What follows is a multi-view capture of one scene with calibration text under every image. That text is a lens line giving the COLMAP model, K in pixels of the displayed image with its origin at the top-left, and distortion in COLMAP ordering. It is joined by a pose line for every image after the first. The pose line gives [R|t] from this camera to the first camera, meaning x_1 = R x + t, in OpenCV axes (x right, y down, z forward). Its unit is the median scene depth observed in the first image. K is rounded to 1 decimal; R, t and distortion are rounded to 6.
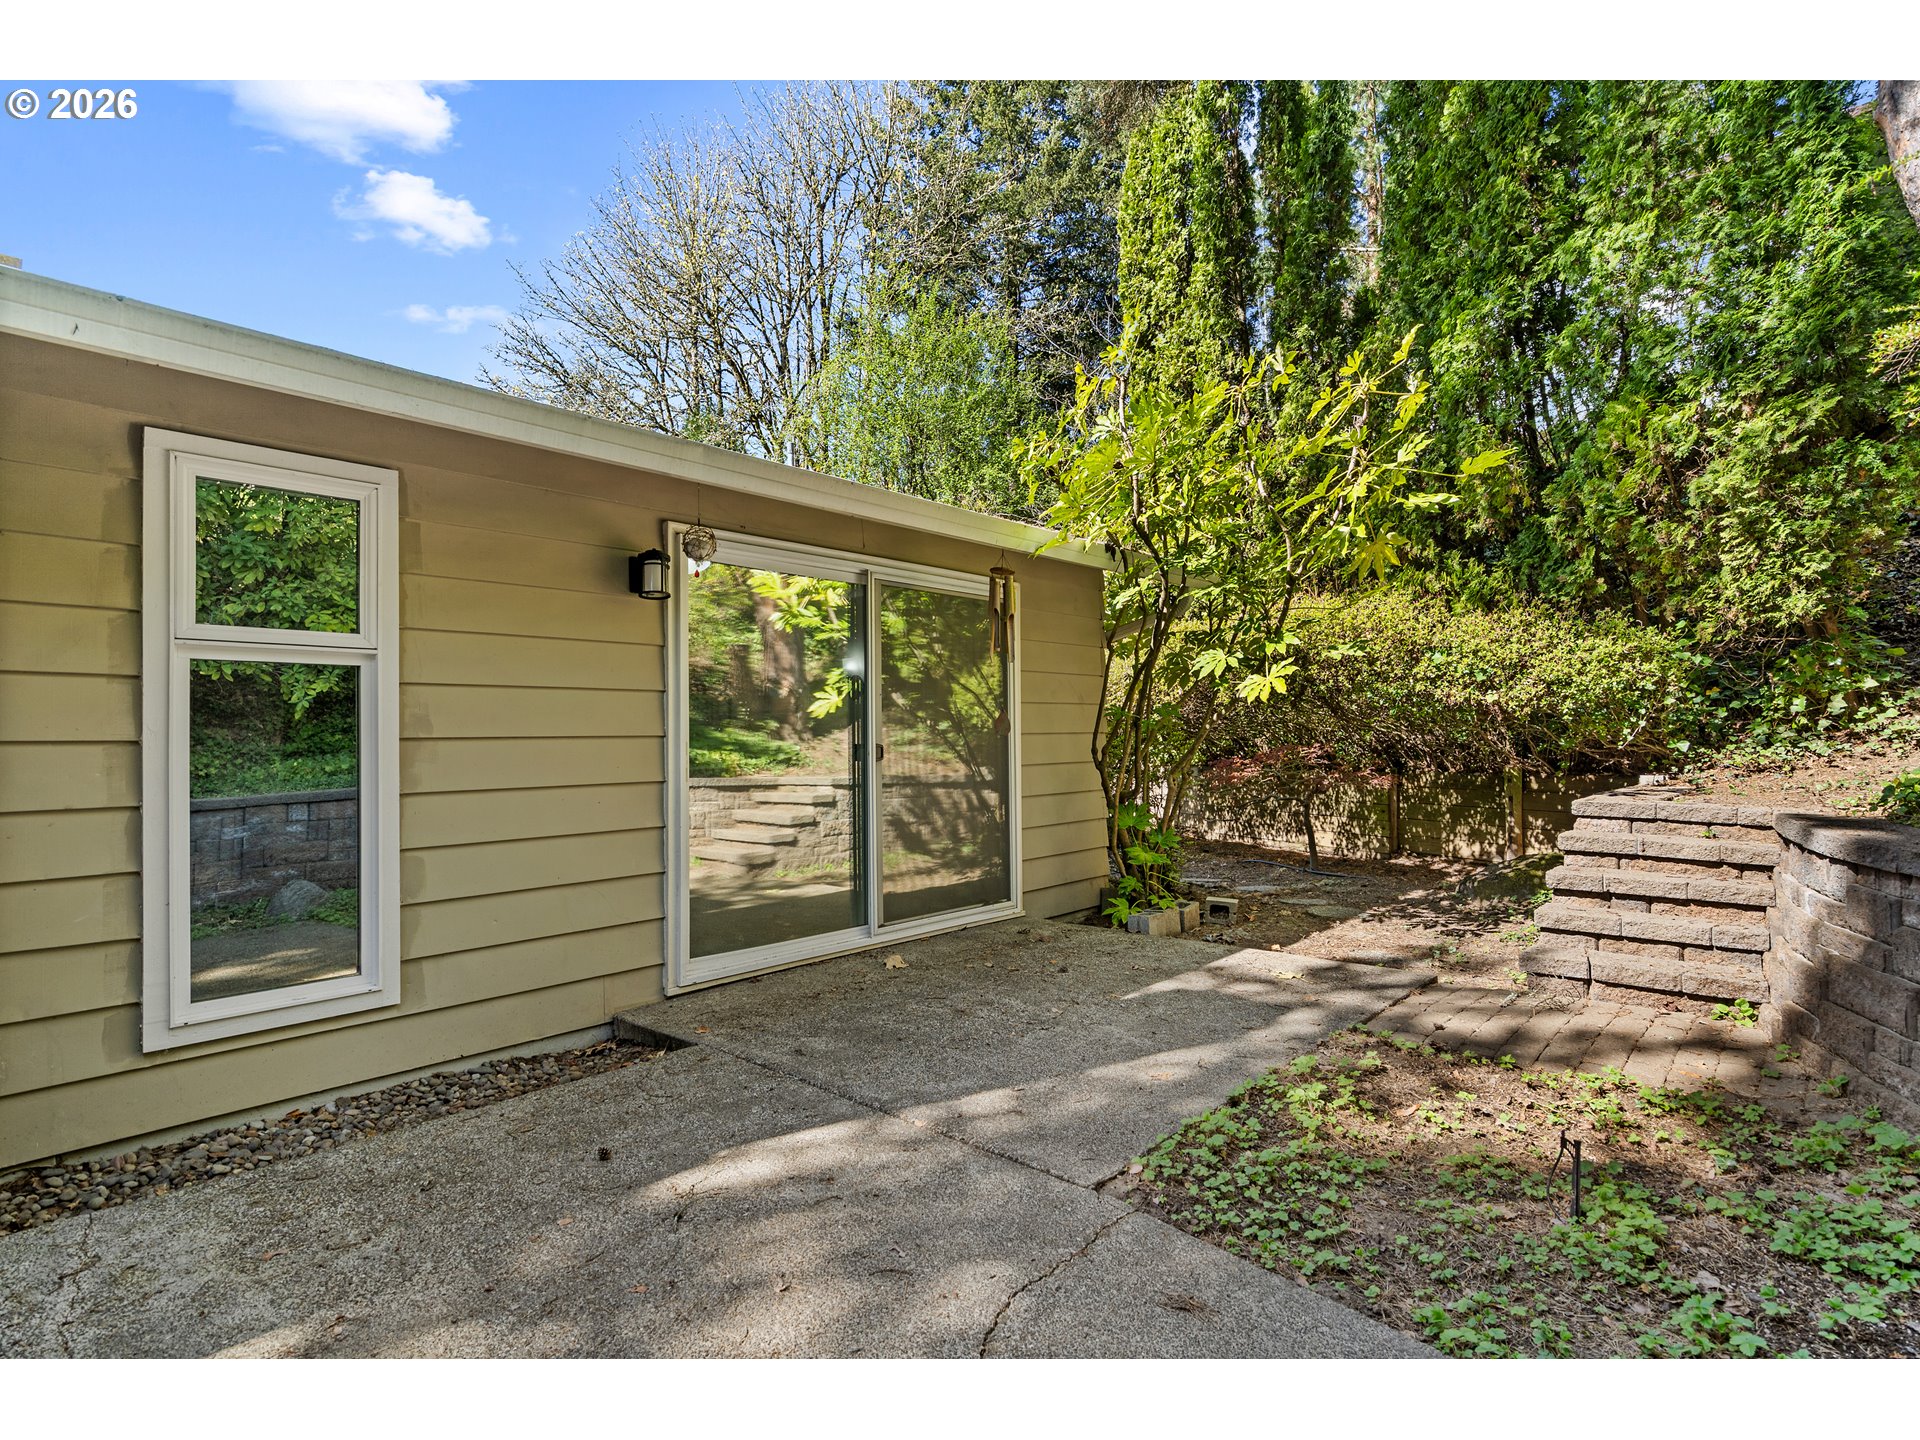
lens RADIAL K [[945.5, 0, 960.0], [0, 945.5, 720.0], [0, 0, 1]] dist [-0.014058, 0.000118]
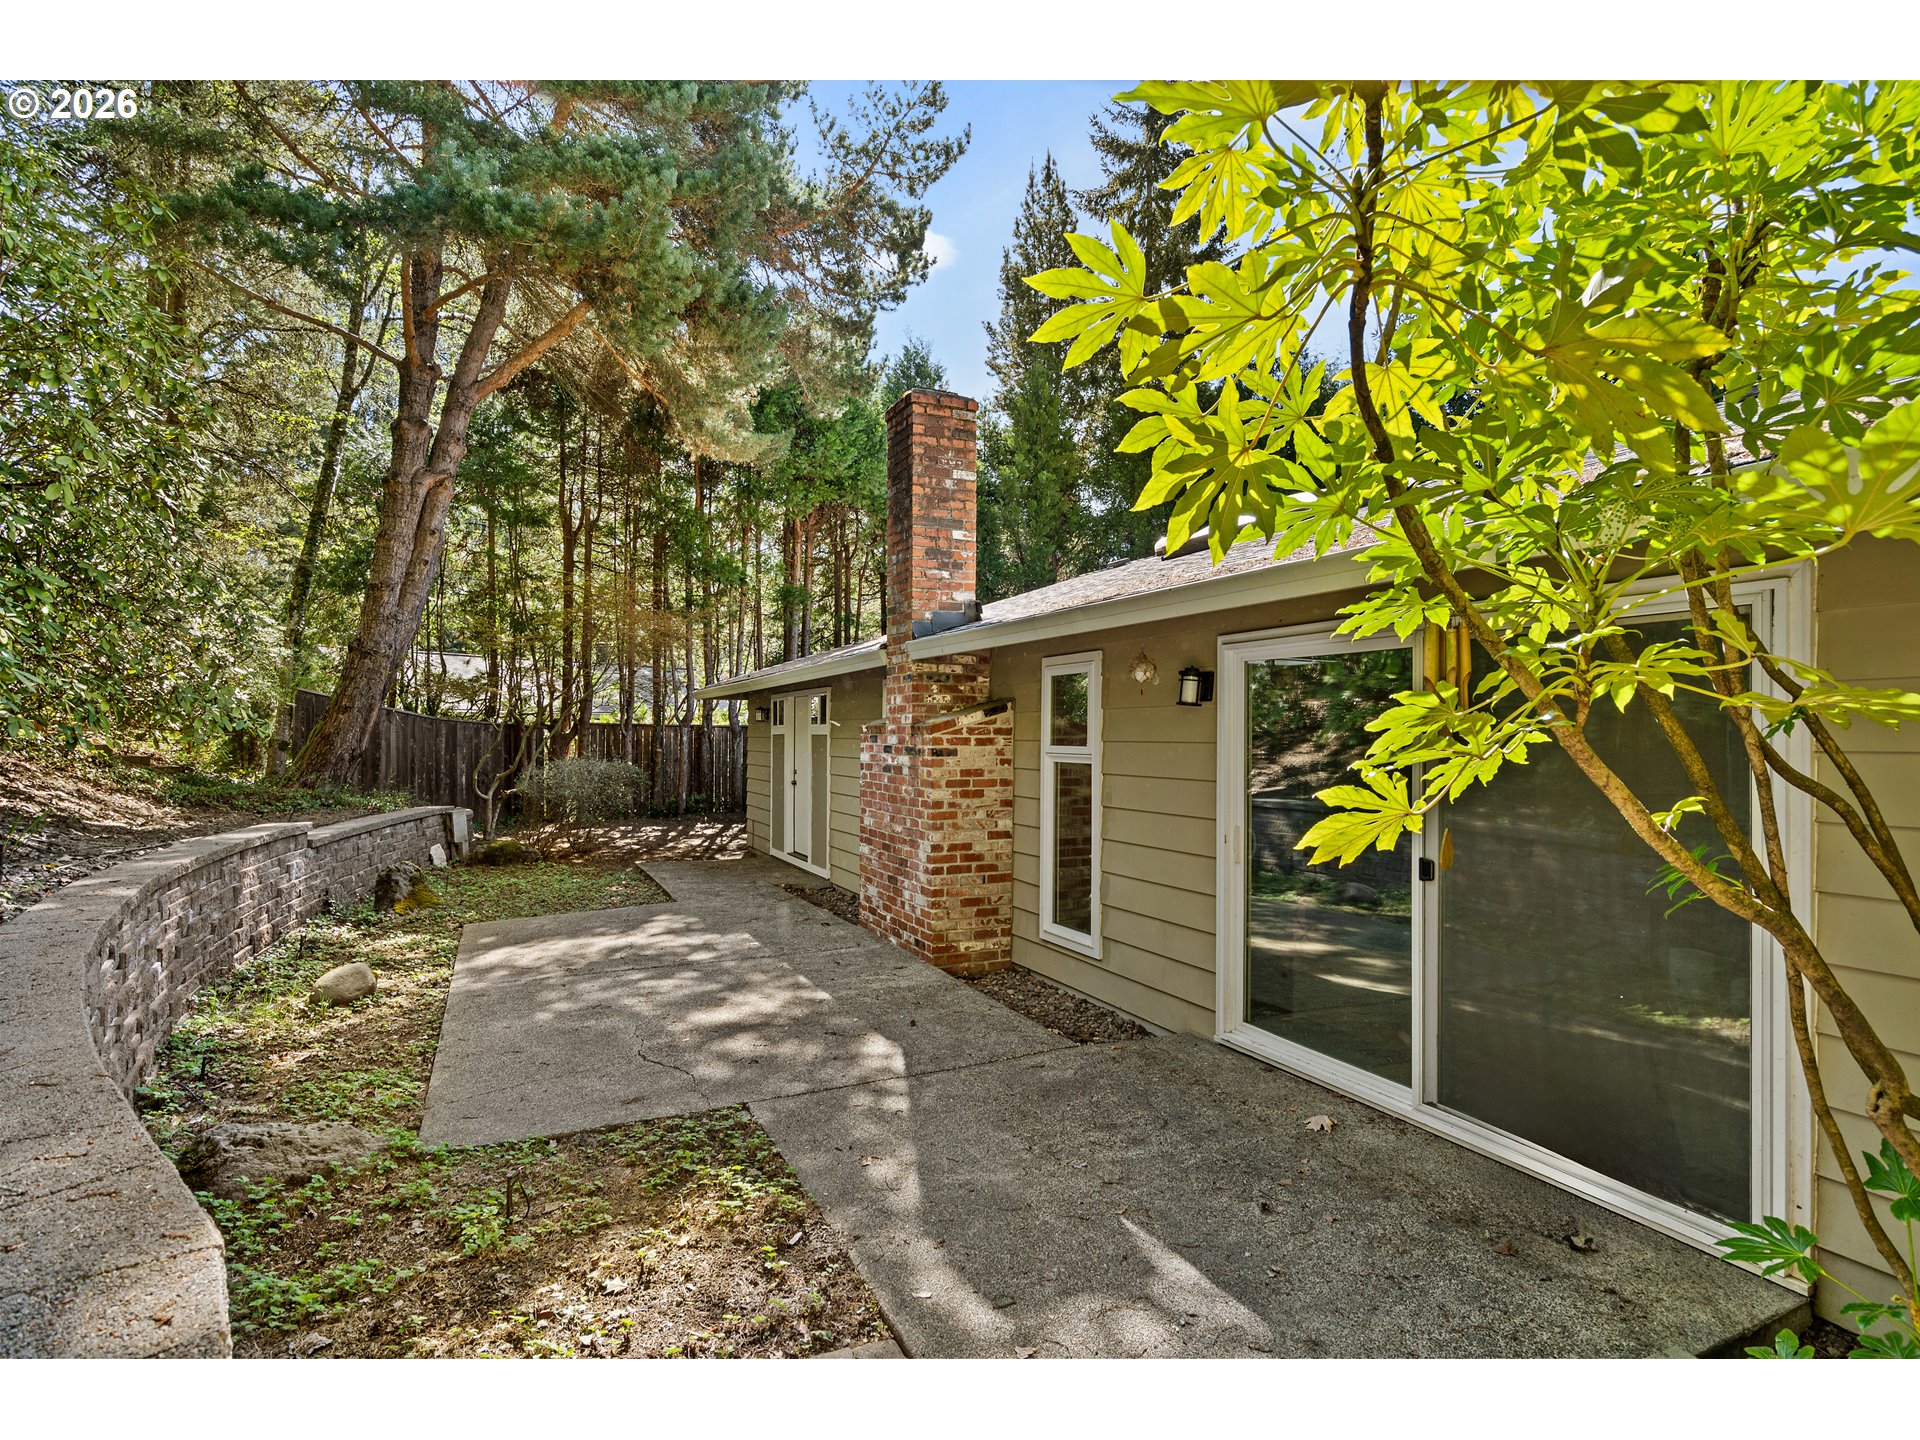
lens RADIAL K [[945.5, 0, 960.0], [0, 945.5, 720.0], [0, 0, 1]] dist [-0.014058, 0.000118]
pose [[-0.360841, -0.010309, -0.932570, 1.284880], [0.005591, 0.999897, -0.013217, -0.135935], [0.932610, -0.009983, -0.360746, 1.587060]]
